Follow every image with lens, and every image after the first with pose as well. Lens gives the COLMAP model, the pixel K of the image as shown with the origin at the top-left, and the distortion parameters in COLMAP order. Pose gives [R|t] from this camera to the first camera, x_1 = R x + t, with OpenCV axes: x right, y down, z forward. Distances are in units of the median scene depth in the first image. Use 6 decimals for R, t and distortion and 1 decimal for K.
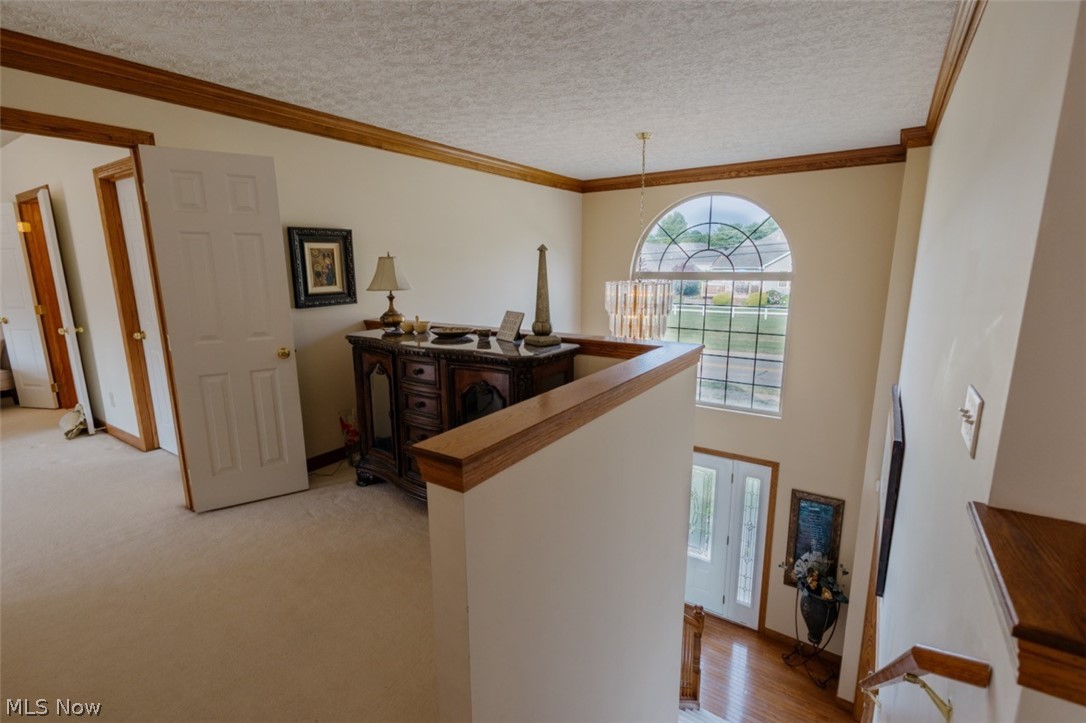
lens RADIAL K [[498.3, 0, 537.7], [0, 498.3, 364.0], [0, 0, 1]] dist [0.008849, -0.002500]
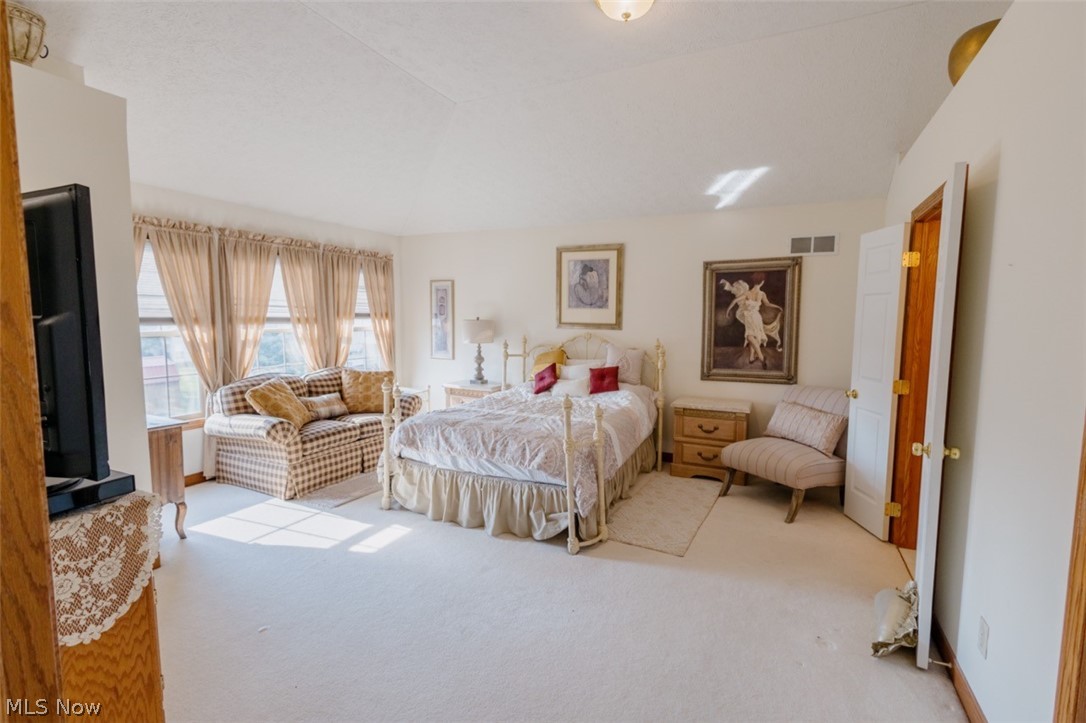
lens RADIAL K [[498.3, 0, 536.6], [0, 498.3, 363.6], [0, 0, 1]] dist [0.008849, -0.002500]
pose [[0.135113, 0.100449, -0.985725, -0.445428], [-0.197246, 0.977663, 0.072591, -0.095130], [0.970999, 0.184623, 0.151908, 0.463837]]
